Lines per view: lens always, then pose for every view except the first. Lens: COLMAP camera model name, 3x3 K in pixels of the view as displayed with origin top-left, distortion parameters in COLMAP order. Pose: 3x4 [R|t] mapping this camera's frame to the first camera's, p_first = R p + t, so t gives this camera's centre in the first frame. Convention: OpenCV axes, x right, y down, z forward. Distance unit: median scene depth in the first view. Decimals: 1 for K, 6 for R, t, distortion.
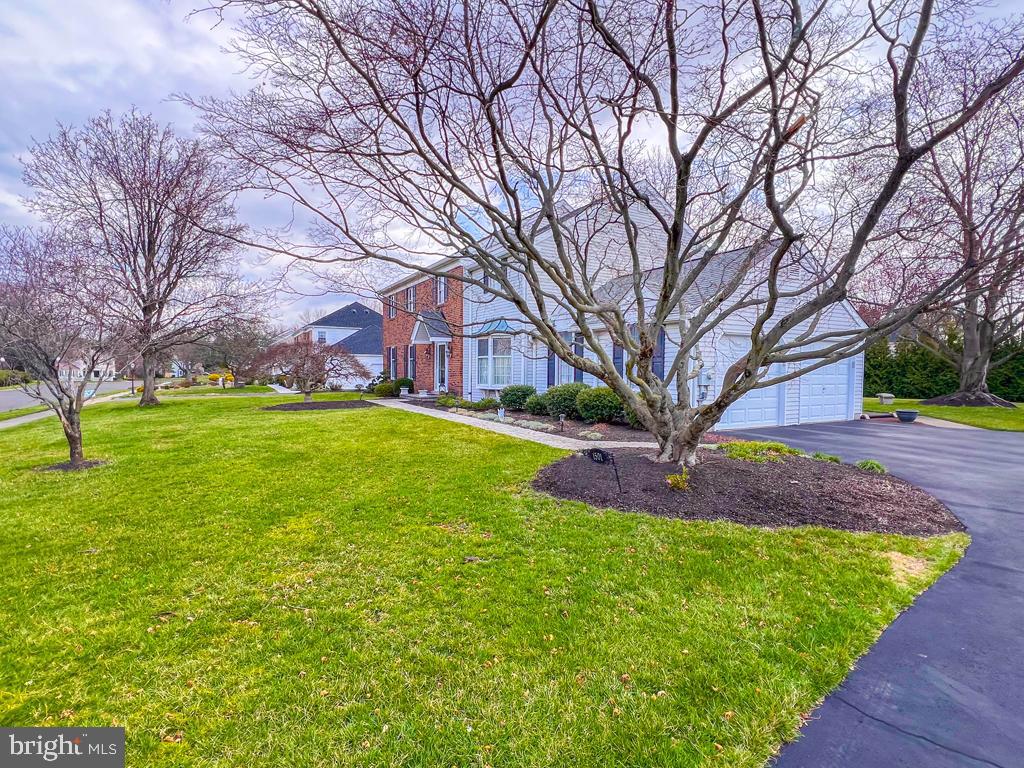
lens RADIAL K [[491.5, 0, 512.0], [0, 491.5, 384.0], [0, 0, 1]] dist [-0.000337, -0.000222]
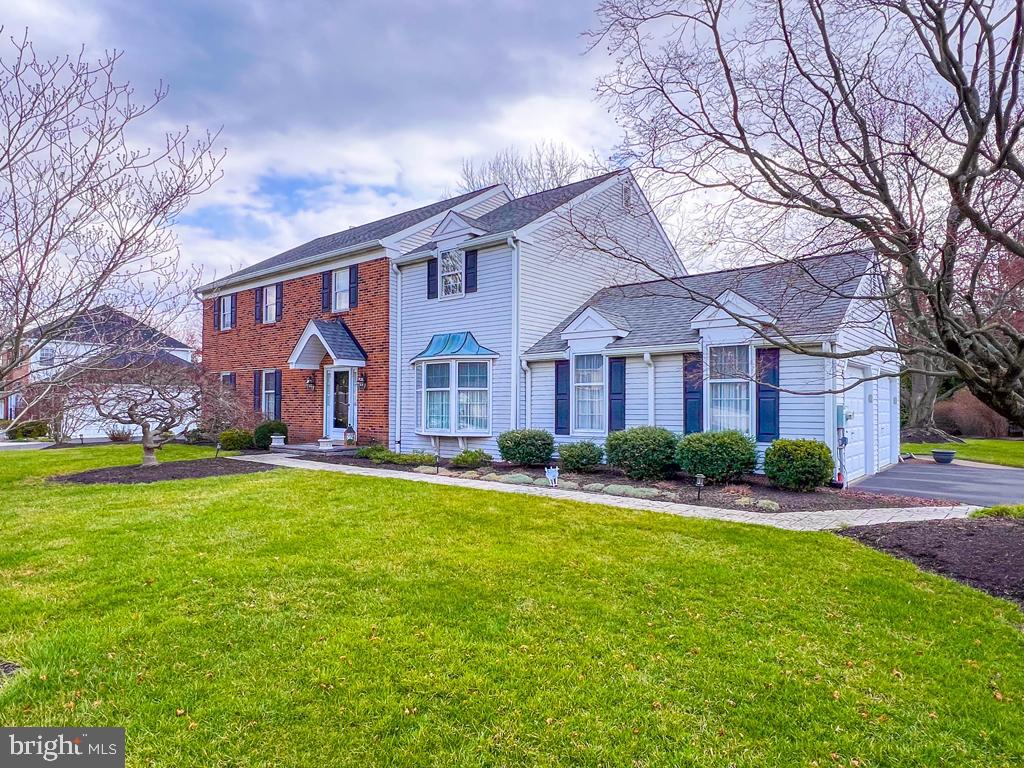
lens RADIAL K [[588.4, 0, 512.0], [0, 588.4, 384.0], [0, 0, 1]] dist [-0.001849, -0.000259]
pose [[0.937998, 0.008909, 0.346525, -0.221570], [0.014675, 0.997753, -0.065374, -0.005757], [-0.346329, 0.066406, 0.935760, 0.173634]]
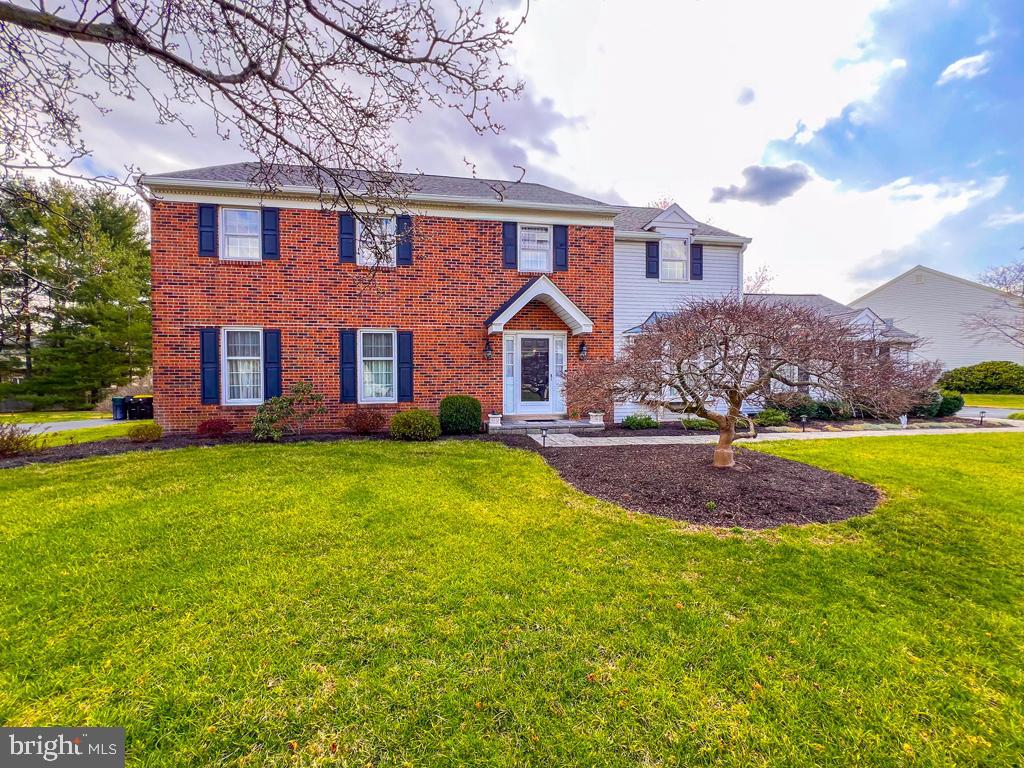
lens RADIAL K [[395.5, 0, 512.0], [0, 395.5, 384.0], [0, 0, 1]] dist [-0.000597, -0.000026]
pose [[0.405200, -0.019633, 0.914017, -0.645970], [0.026836, 0.999594, 0.009574, -0.027684], [-0.913834, 0.020650, 0.405563, 0.863063]]
